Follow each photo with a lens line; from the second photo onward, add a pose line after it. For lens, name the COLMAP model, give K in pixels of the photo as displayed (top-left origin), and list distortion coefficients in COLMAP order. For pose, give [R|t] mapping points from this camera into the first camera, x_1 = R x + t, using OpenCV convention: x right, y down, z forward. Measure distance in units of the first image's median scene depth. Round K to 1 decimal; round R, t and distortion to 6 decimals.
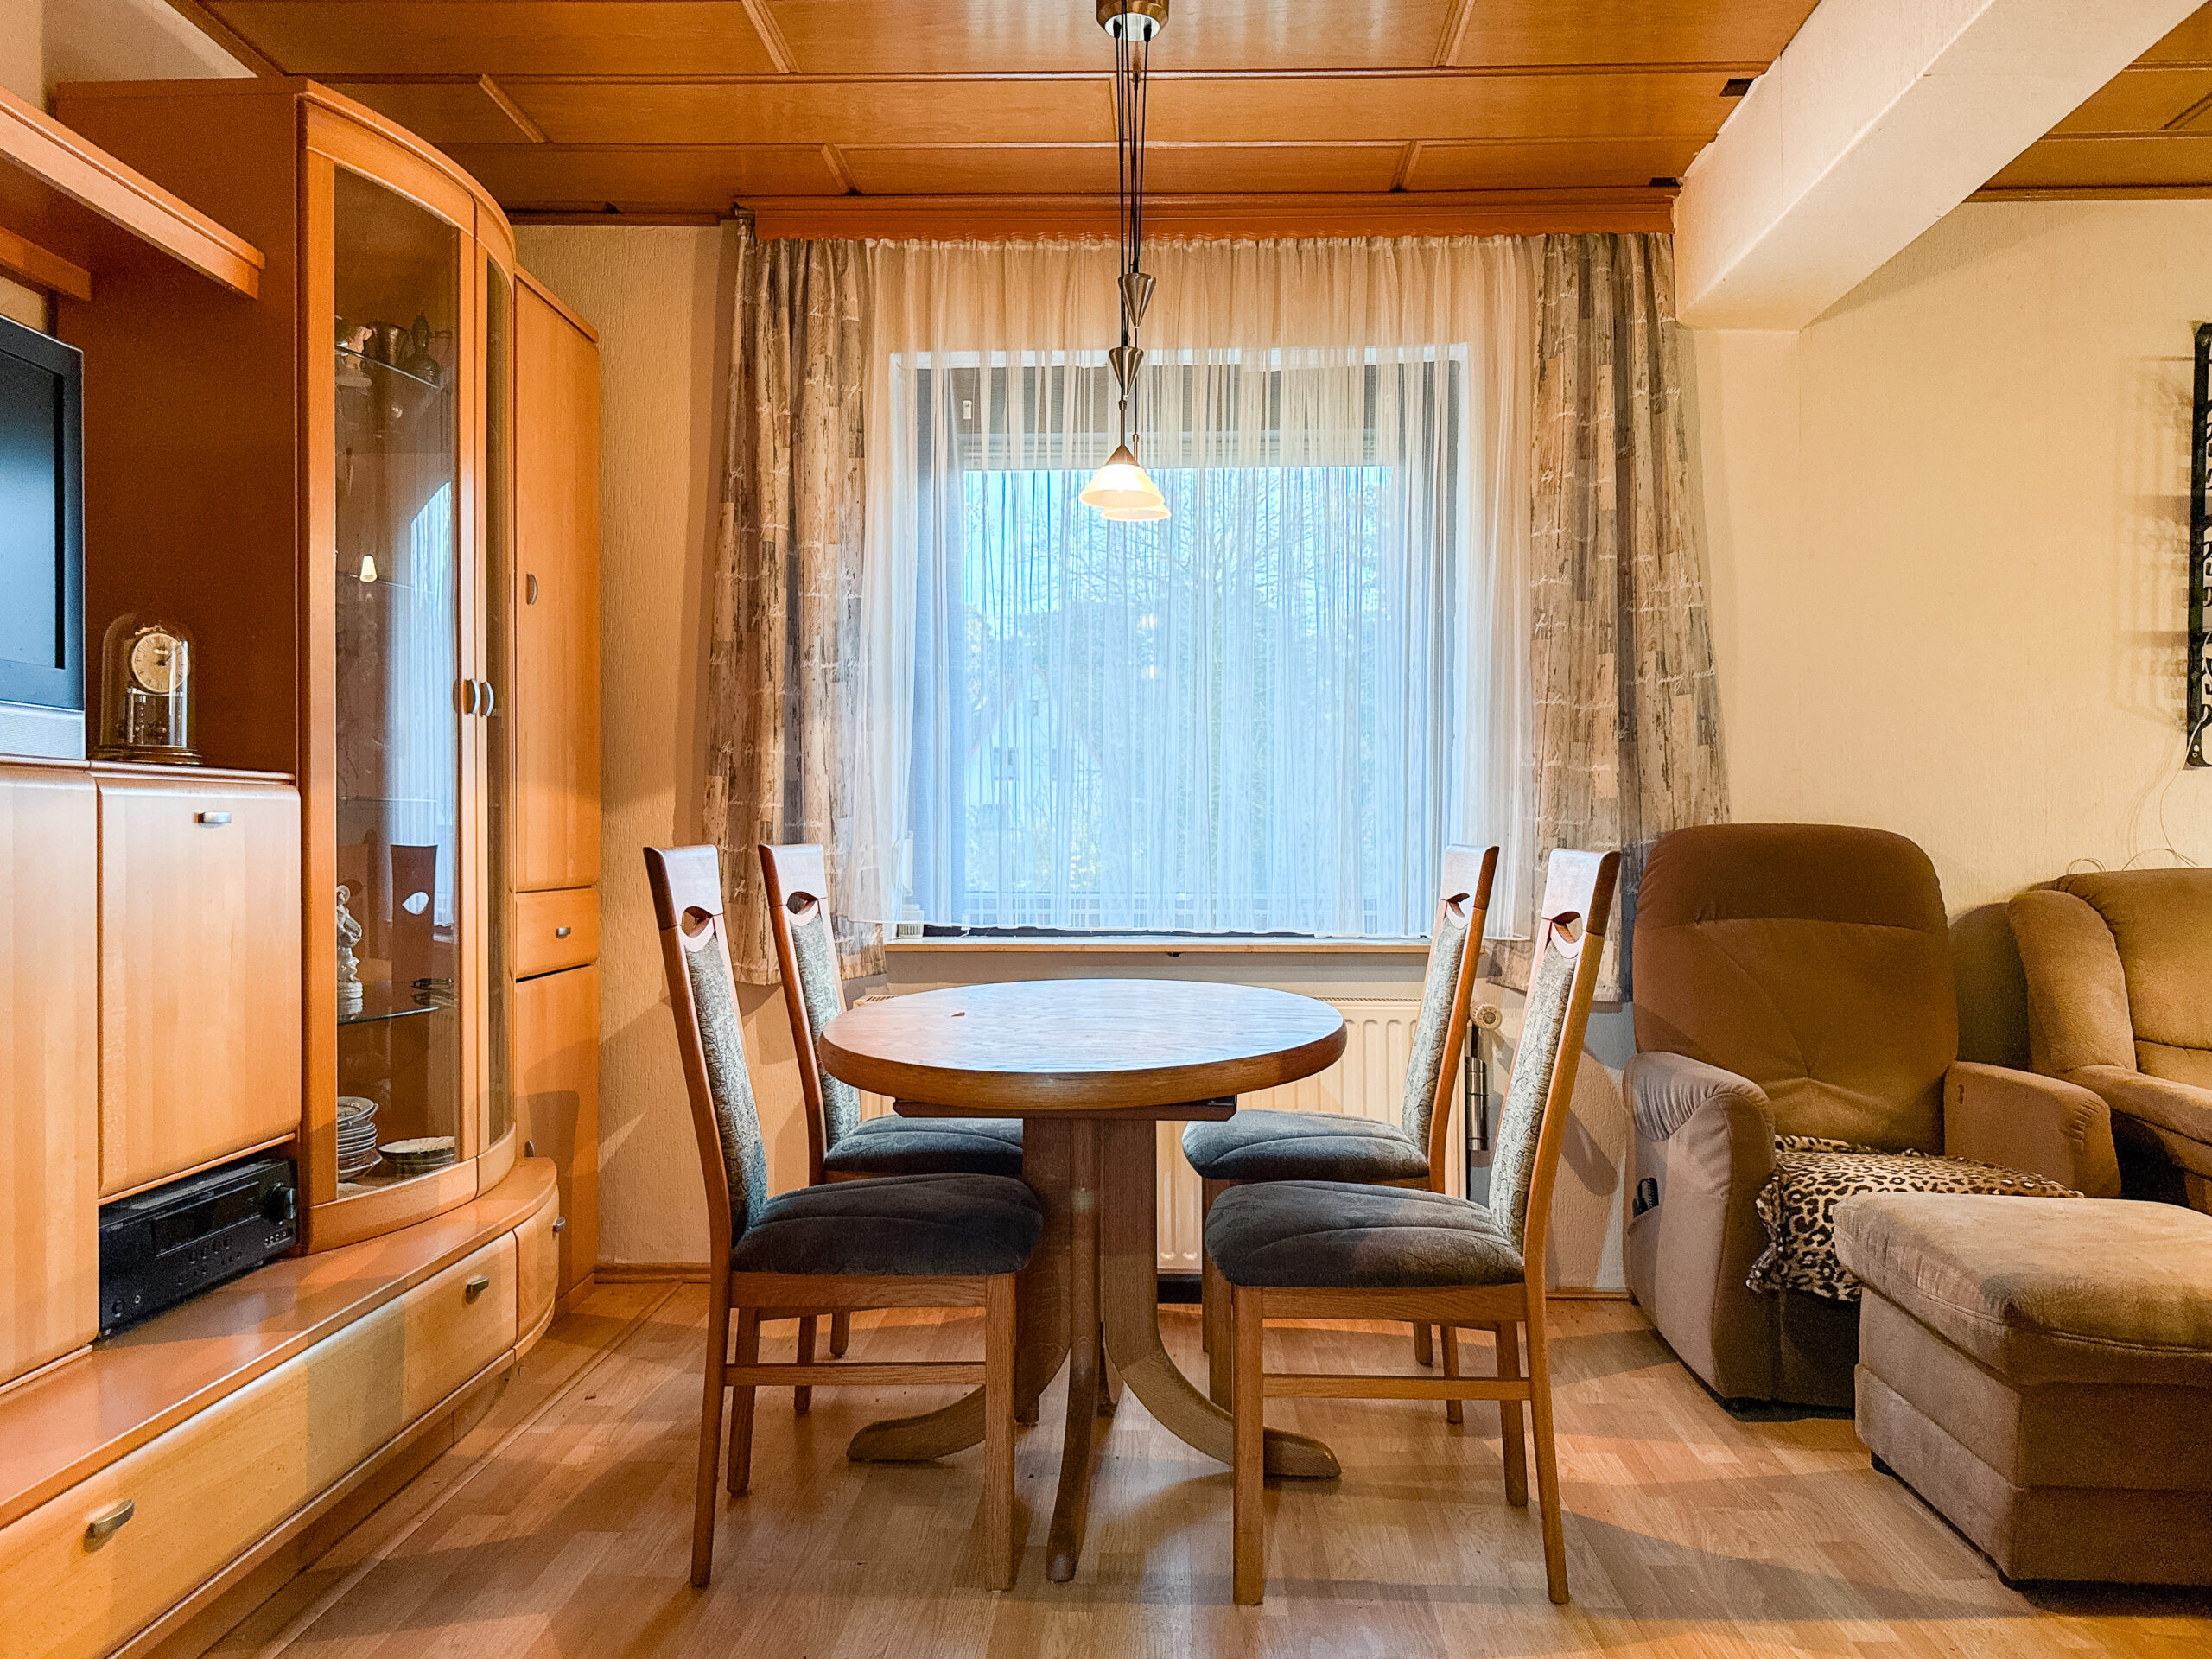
lens RADIAL K [[1557.5, 0, 1108.9], [0, 1557.5, 845.5], [0, 0, 1]] dist [0.066950, -0.078207]
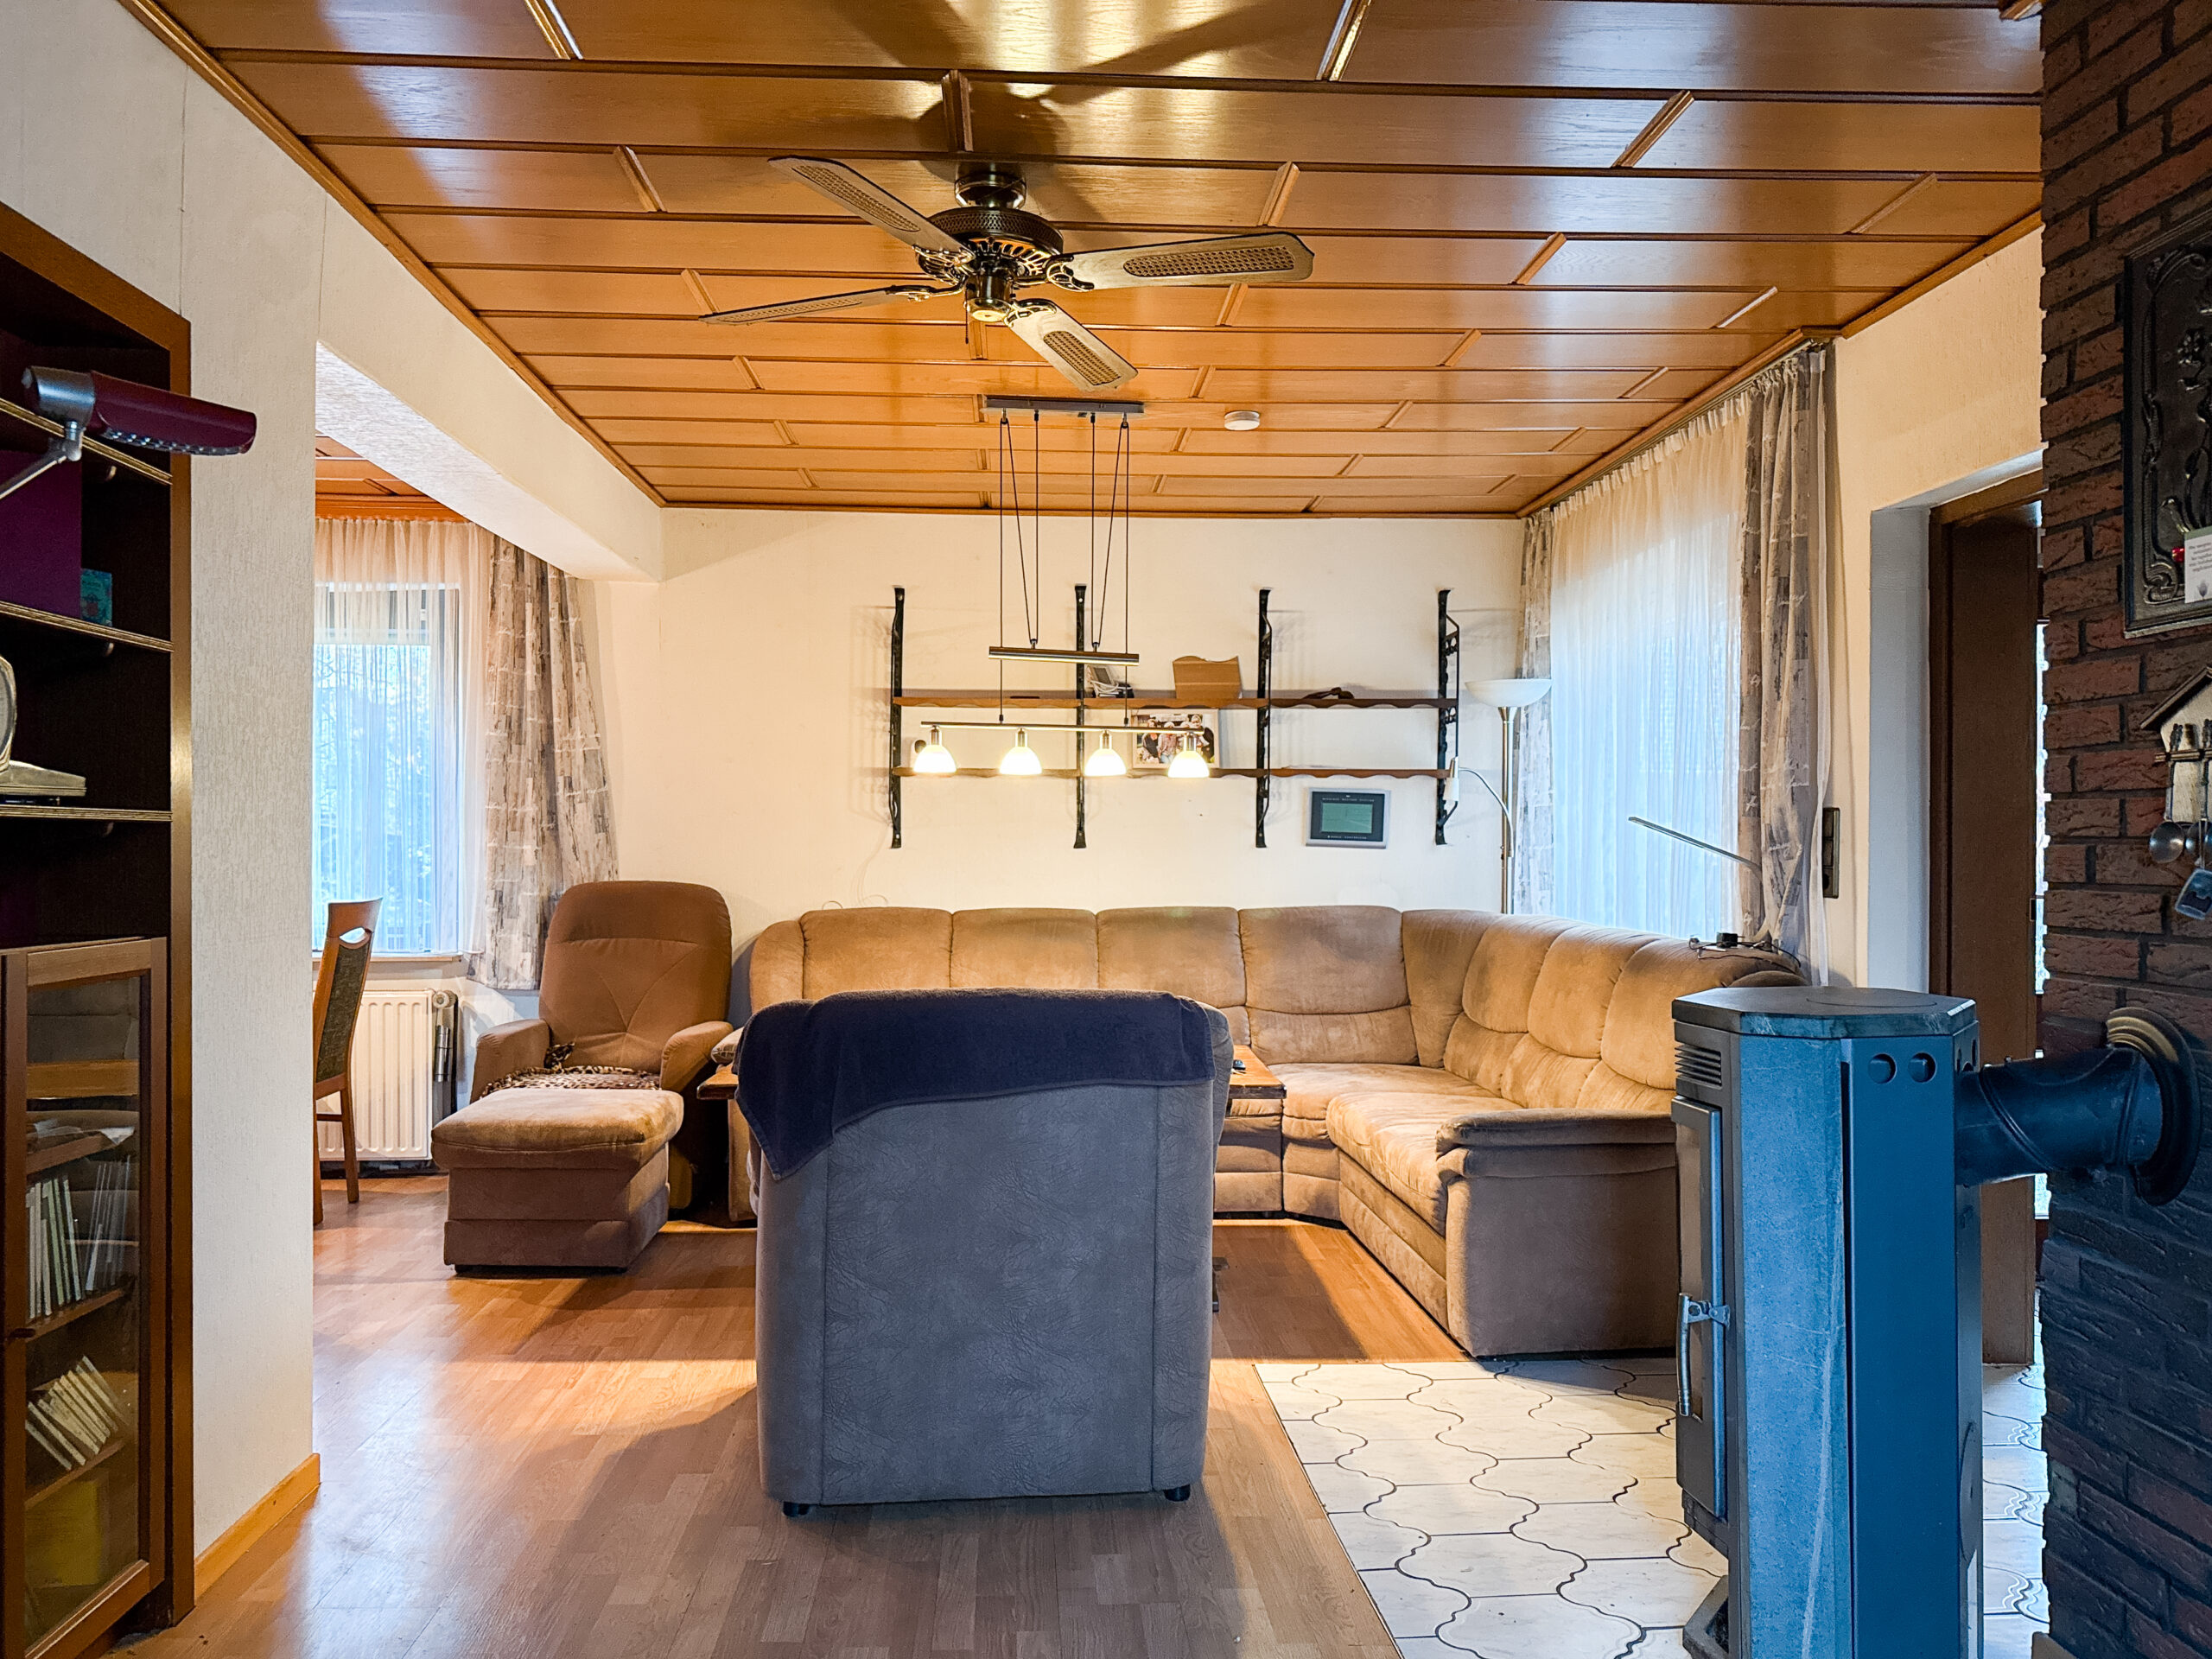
lens RADIAL K [[1557.5, 0, 1125.6], [0, 1557.5, 834.9], [0, 0, 1]] dist [0.066950, -0.078207]
pose [[0.993008, 0.002849, 0.118009, 0.735649], [-0.002220, 0.999983, -0.005464, -0.054414], [-0.118023, 0.005164, 0.992997, -0.701693]]
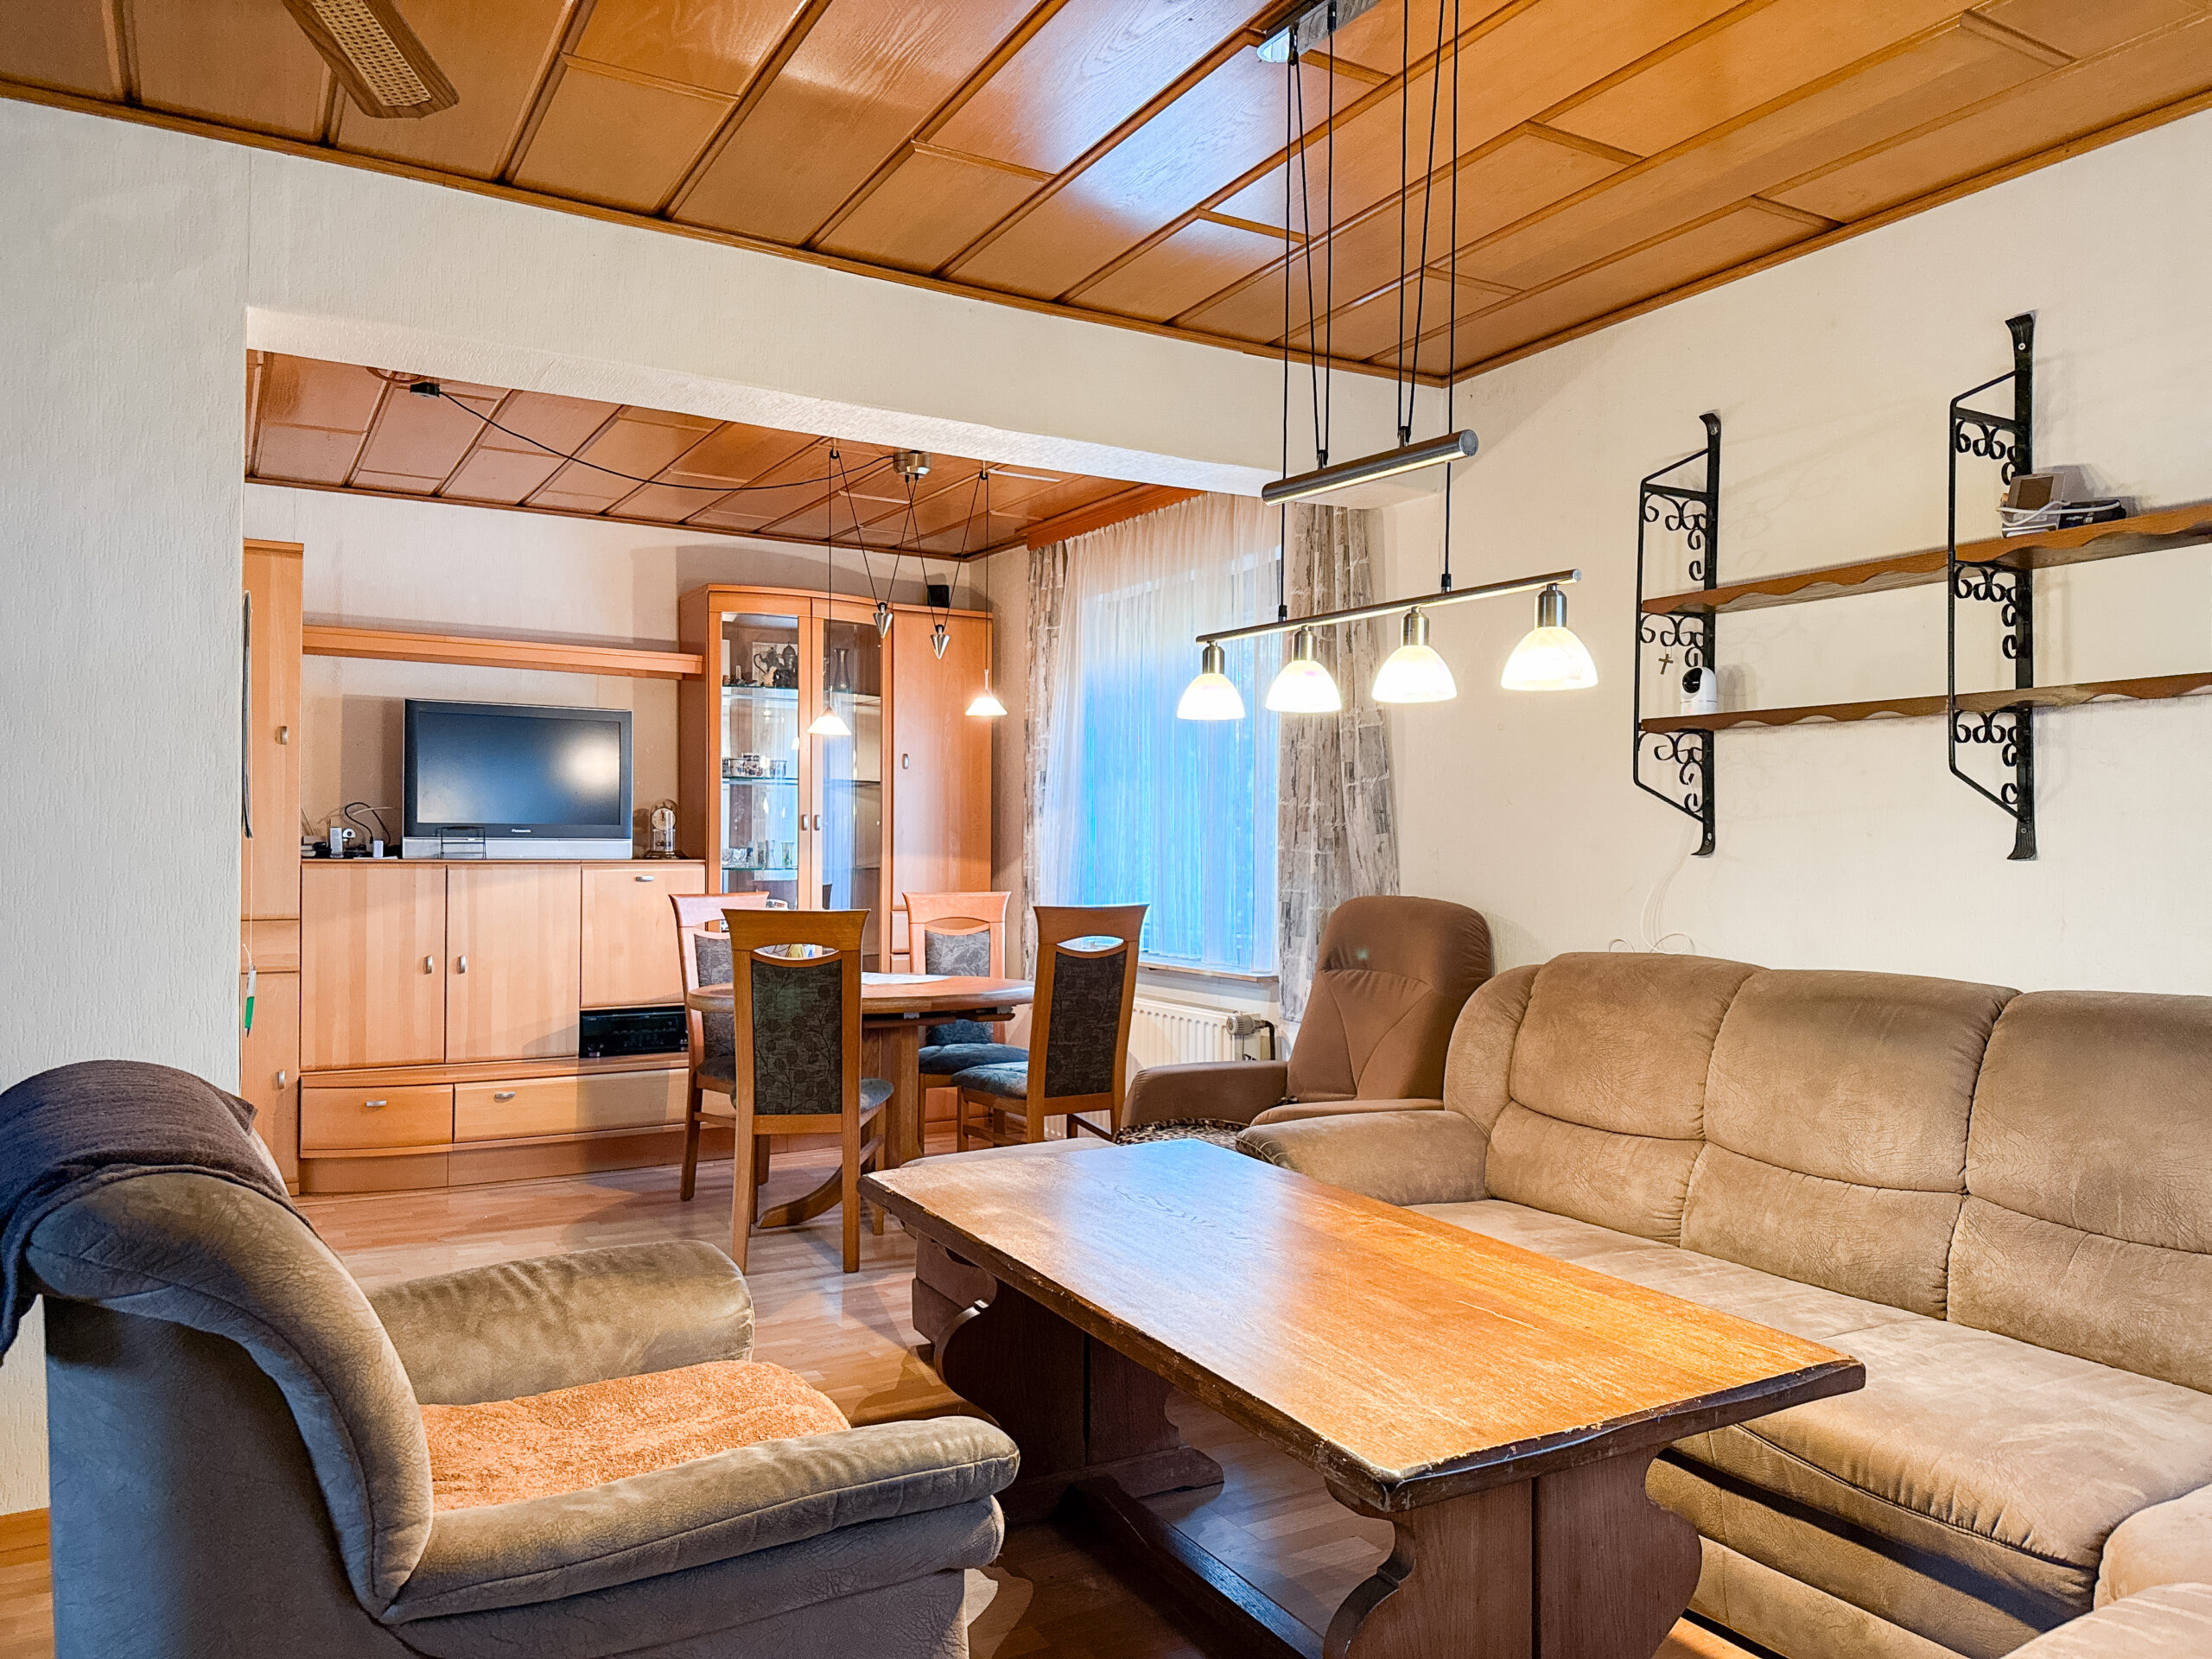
lens RADIAL K [[1557.5, 0, 1105.5], [0, 1557.5, 830.2], [0, 0, 1]] dist [0.066950, -0.078207]
pose [[0.530894, -0.003622, -0.847430, 1.334088], [-0.009979, 0.999895, -0.010526, -0.051147], [0.847379, 0.014045, 0.530803, 0.143166]]
